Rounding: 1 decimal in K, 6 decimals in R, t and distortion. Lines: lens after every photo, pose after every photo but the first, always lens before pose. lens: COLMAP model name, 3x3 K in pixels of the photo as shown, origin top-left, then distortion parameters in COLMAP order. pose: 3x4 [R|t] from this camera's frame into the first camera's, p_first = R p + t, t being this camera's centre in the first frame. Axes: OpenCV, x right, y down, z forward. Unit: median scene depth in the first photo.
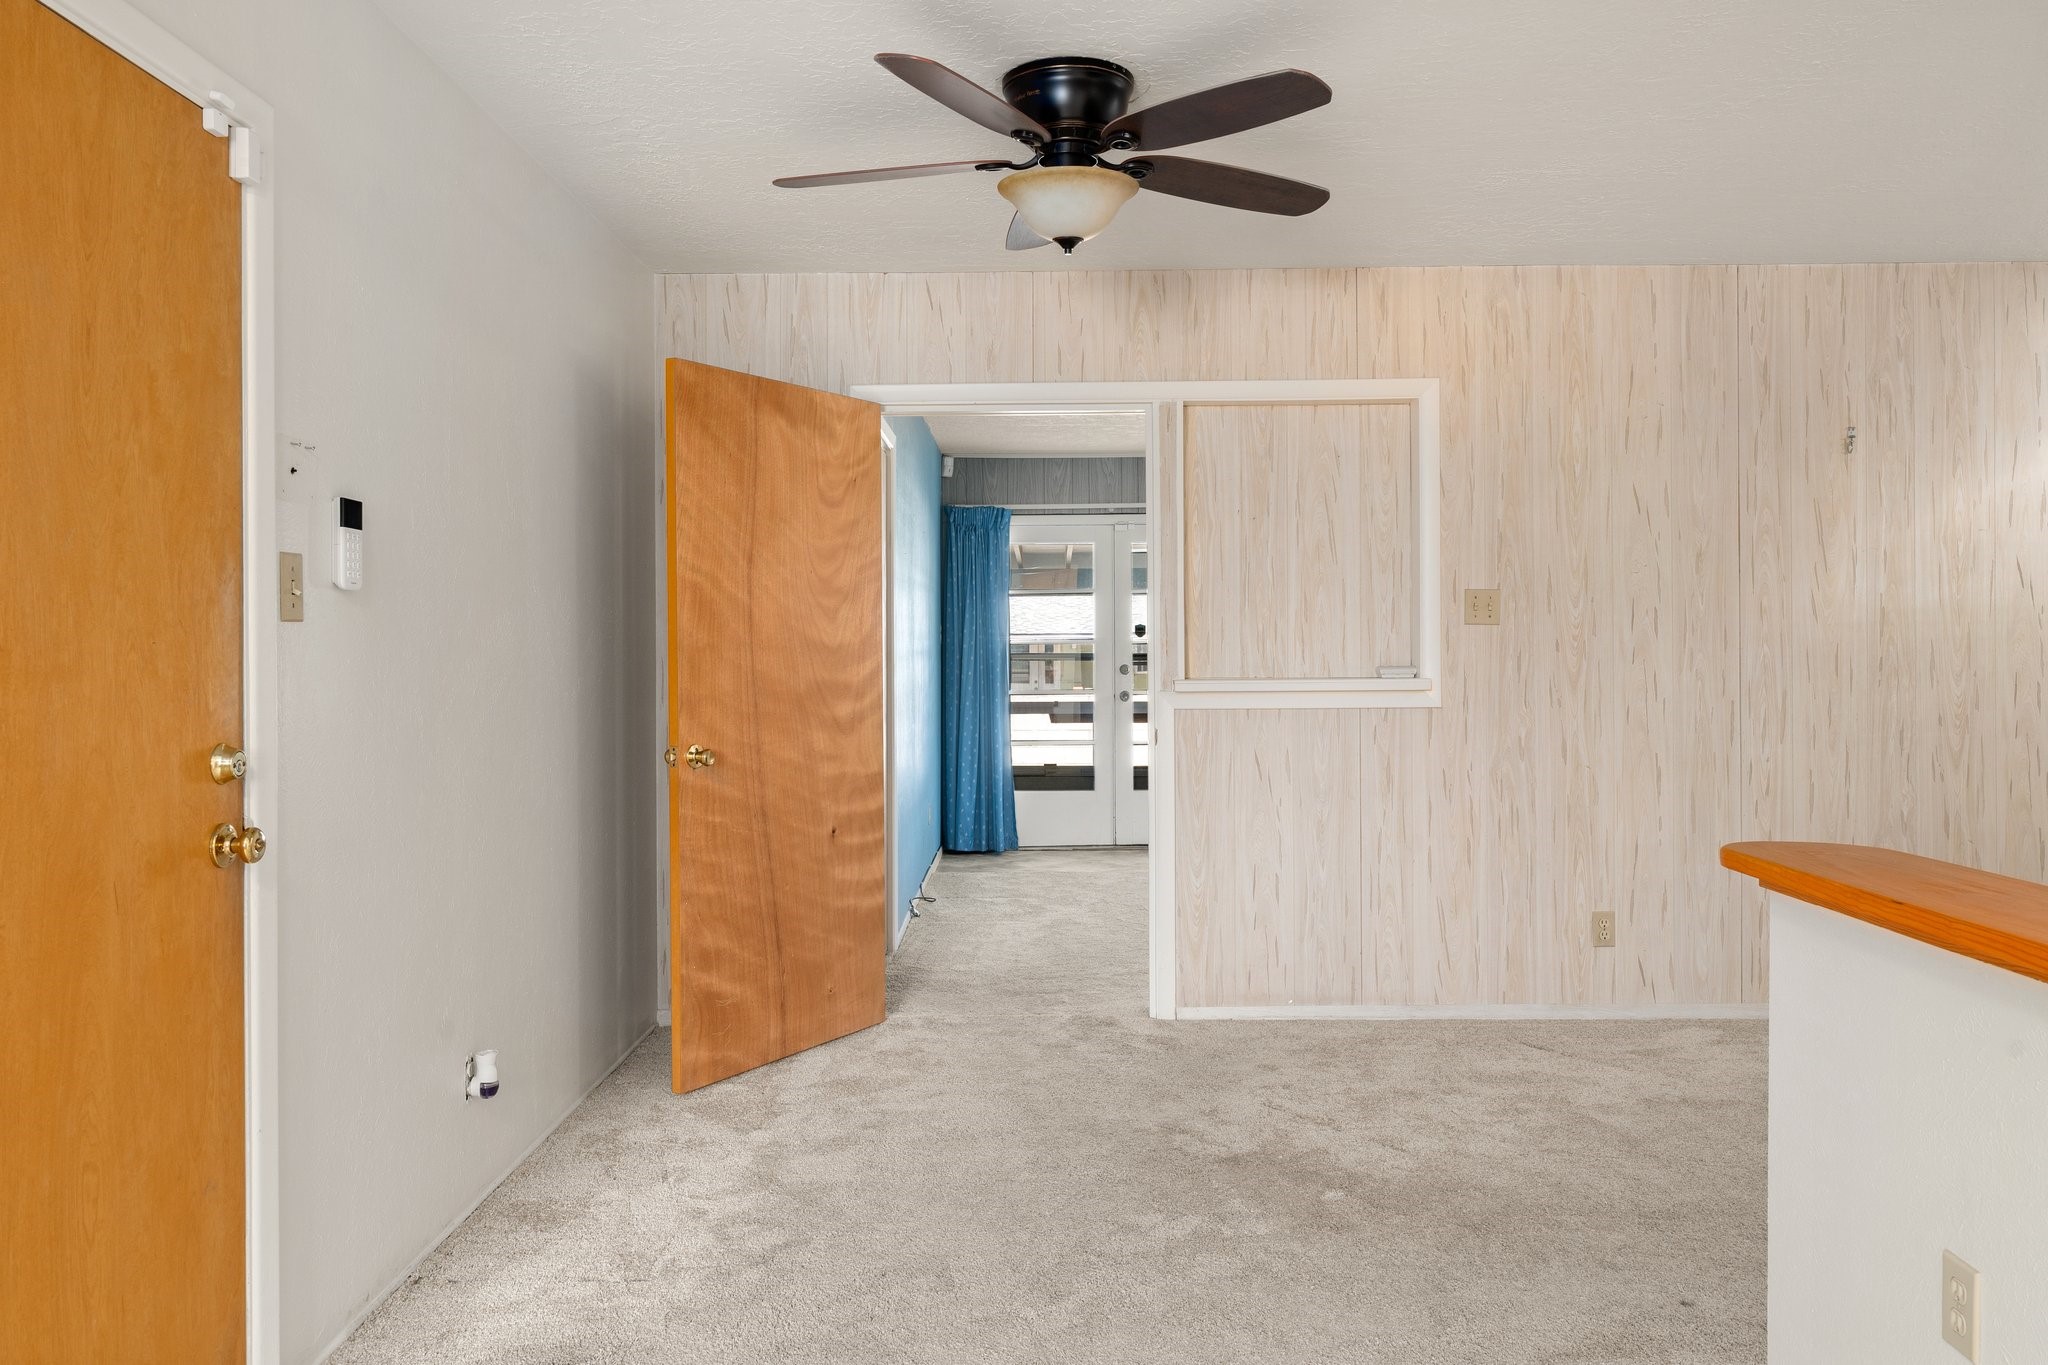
lens RADIAL K [[1476.9, 0, 1023.0], [0, 1476.9, 653.9], [0, 0, 1]] dist [-0.002812, 0.003475]
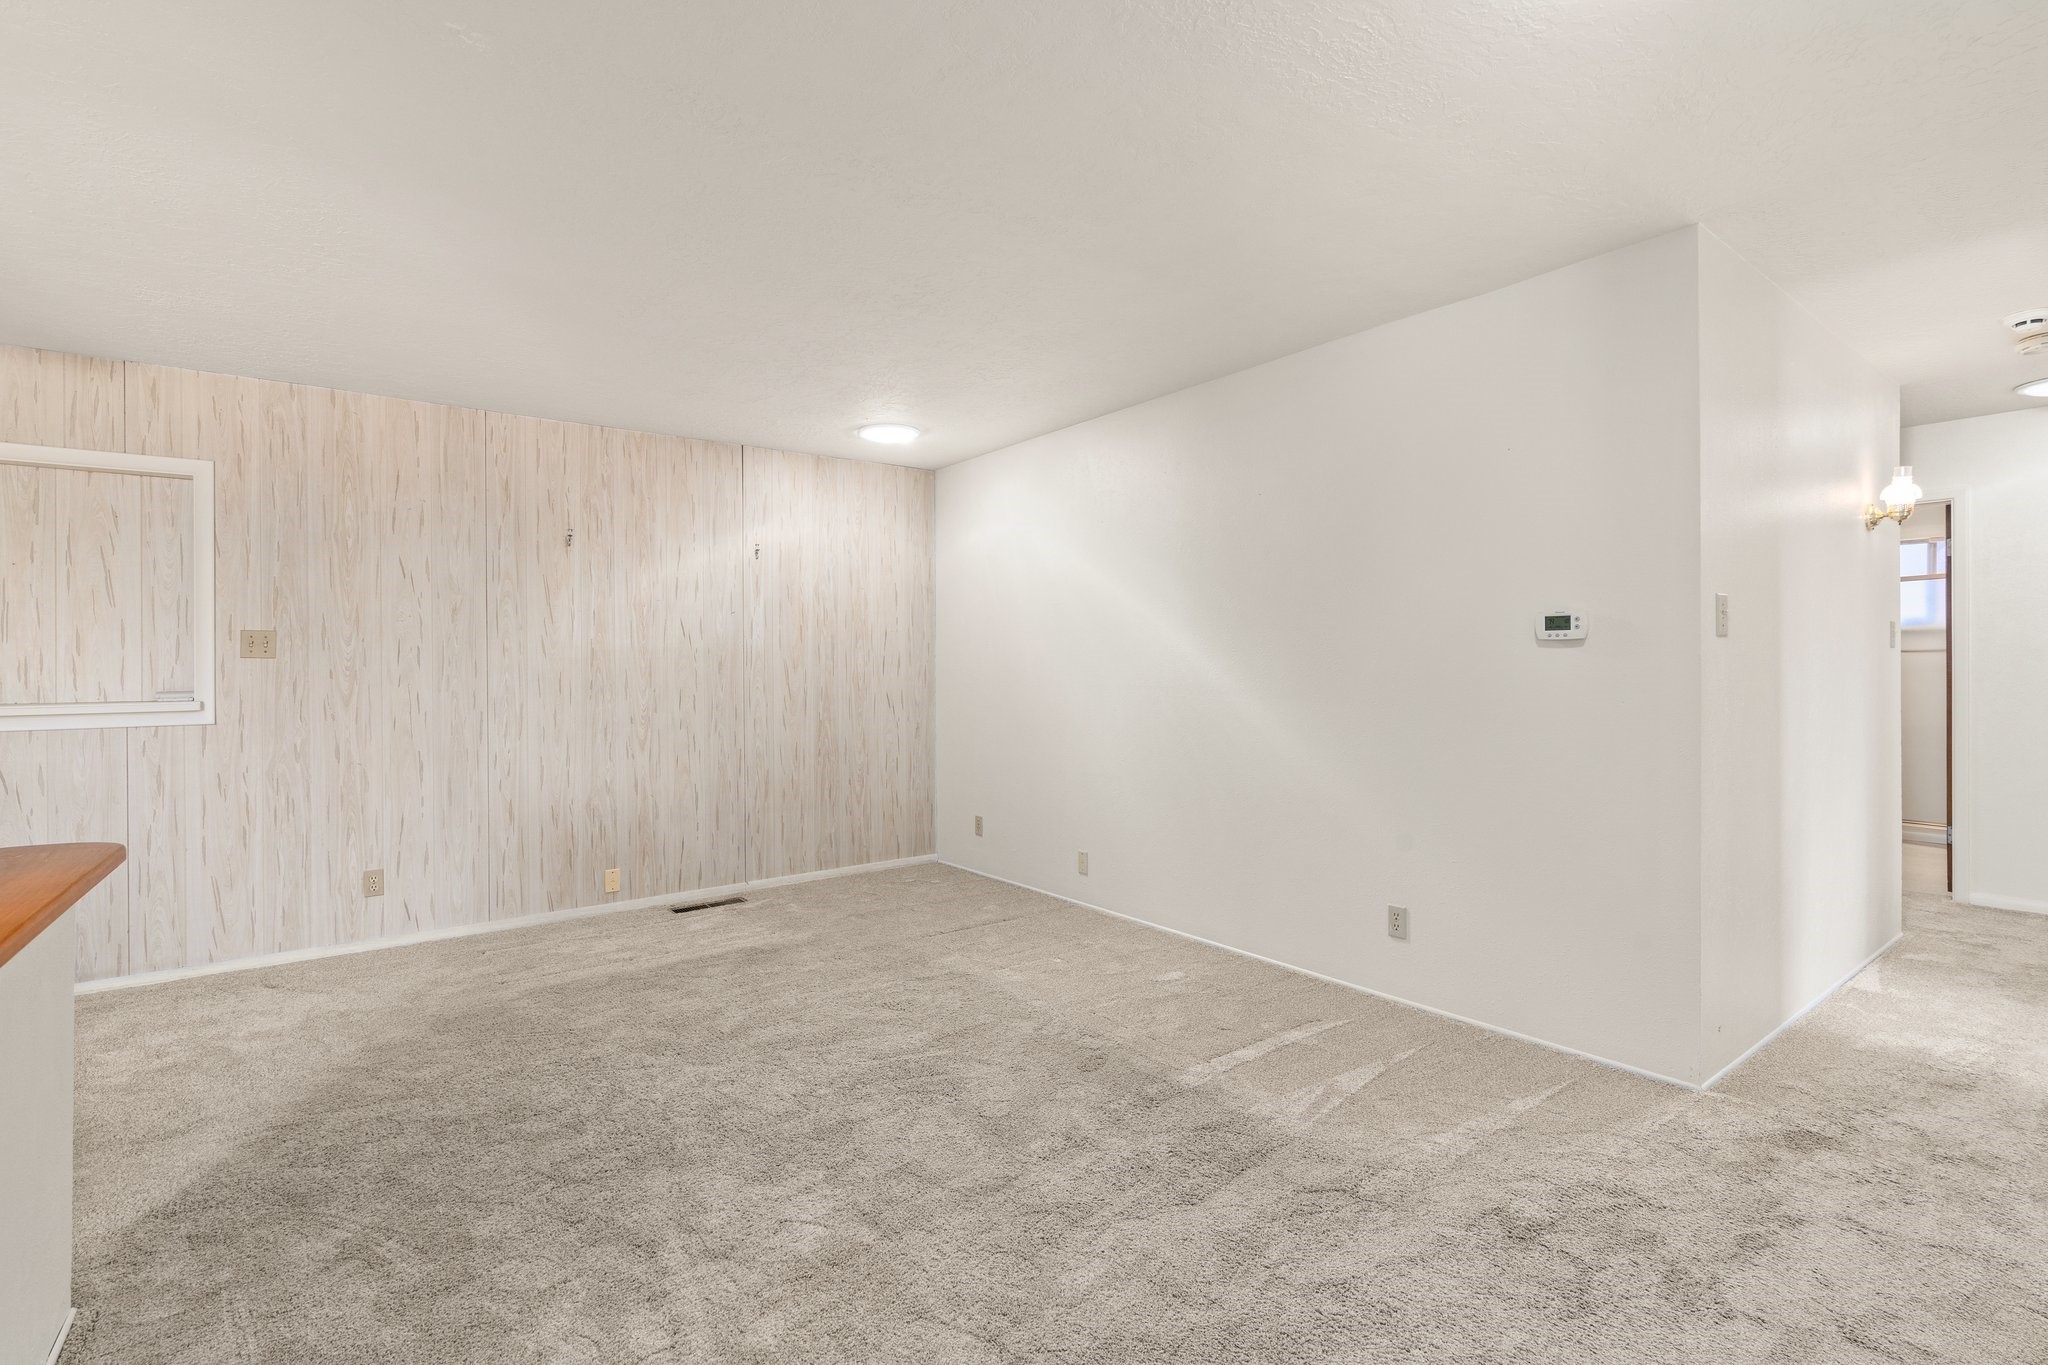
lens RADIAL K [[930.6, 0, 1024.1], [0, 930.6, 663.5], [0, 0, 1]] dist [-0.011064, 0.004787]
pose [[0.792522, 0.000949, 0.609843, 0.348604], [0.005516, 0.999947, -0.008724, -0.004499], [-0.609819, 0.010278, 0.792474, -0.041106]]
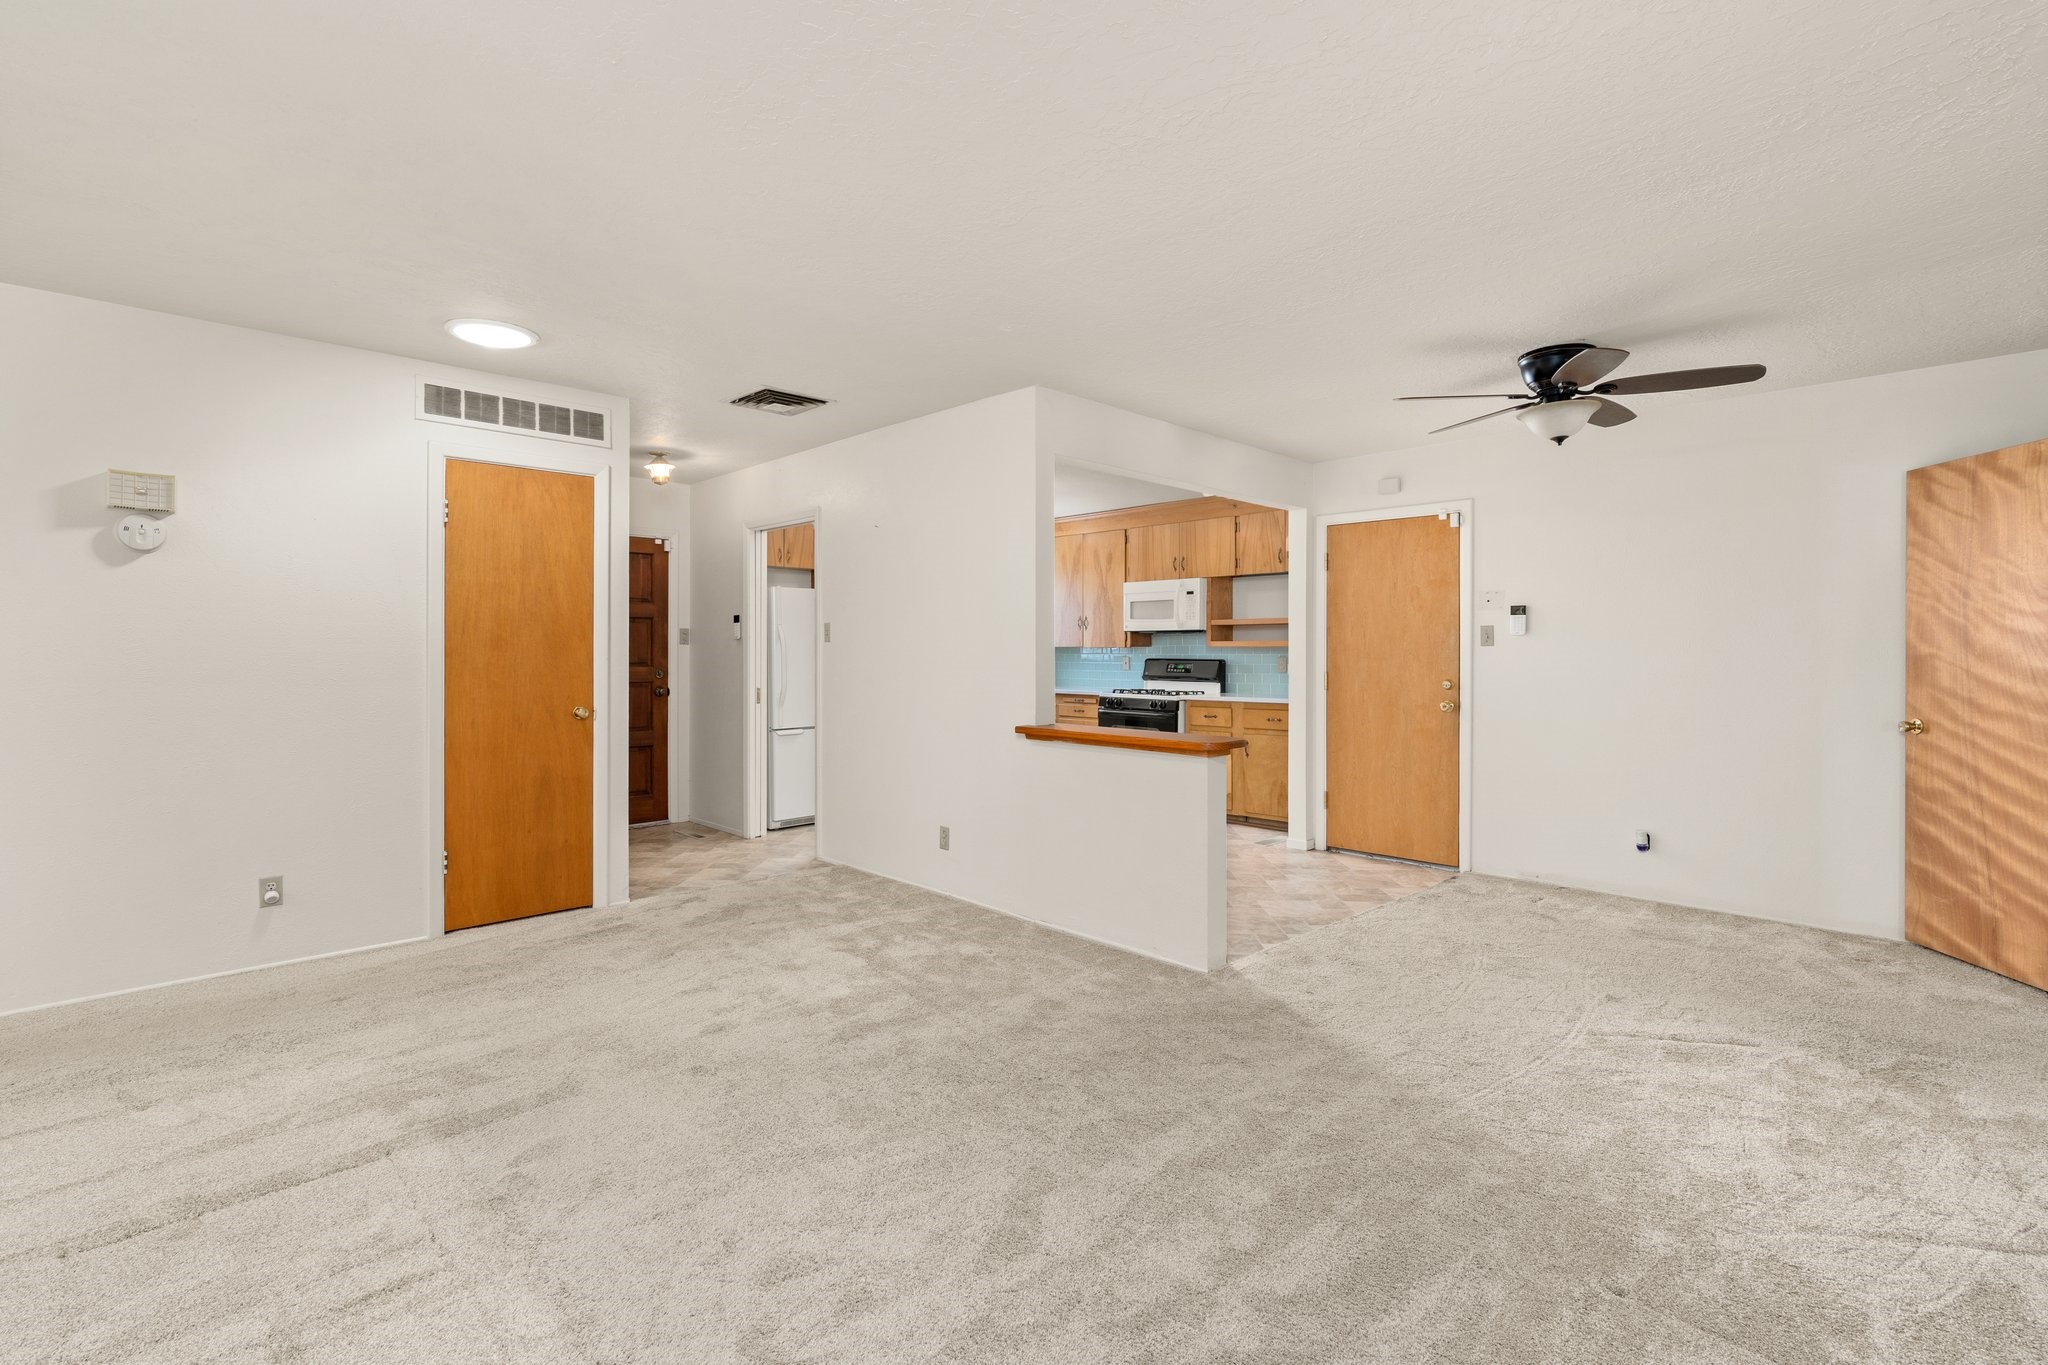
lens RADIAL K [[939.0, 0, 1020.9], [0, 939.0, 654.1], [0, 0, 1]] dist [-0.005349, 0.000014]
pose [[-0.713715, 0.006168, -0.700409, 0.903475], [-0.000984, 0.999951, 0.009809, -0.012198], [0.700435, 0.007689, -0.713674, 0.916362]]
